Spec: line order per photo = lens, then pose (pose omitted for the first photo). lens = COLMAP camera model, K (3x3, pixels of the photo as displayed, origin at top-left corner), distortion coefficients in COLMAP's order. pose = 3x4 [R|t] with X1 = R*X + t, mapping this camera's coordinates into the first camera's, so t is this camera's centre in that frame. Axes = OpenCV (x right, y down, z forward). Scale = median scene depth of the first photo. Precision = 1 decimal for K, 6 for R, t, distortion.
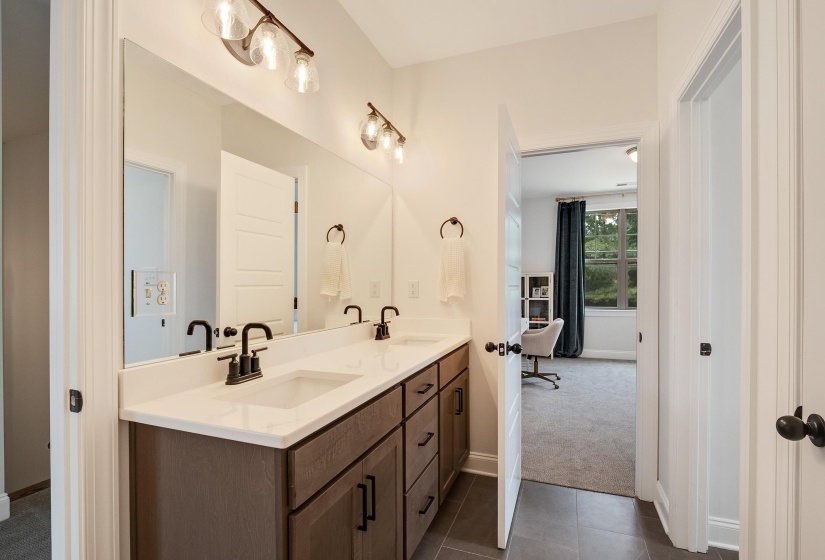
lens RADIAL K [[401.9, 0, 409.5], [0, 401.9, 278.6], [0, 0, 1]] dist [-0.004478, -0.001686]
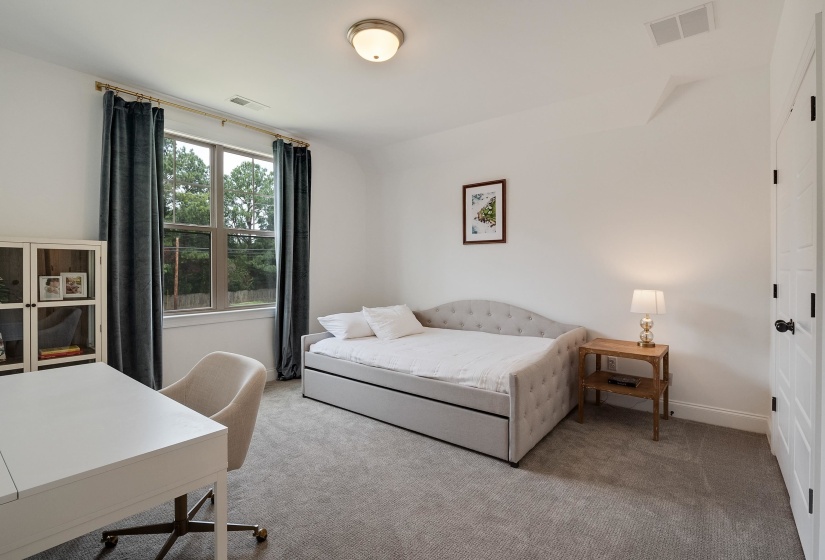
lens RADIAL K [[401.9, 0, 409.5], [0, 401.9, 278.6], [0, 0, 1]] dist [-0.004478, -0.001686]
pose [[0.301499, -0.017473, 0.953306, 0.032923], [-0.012653, 0.999671, 0.022325, 0.011033], [-0.953382, -0.018793, 0.301179, 0.531735]]
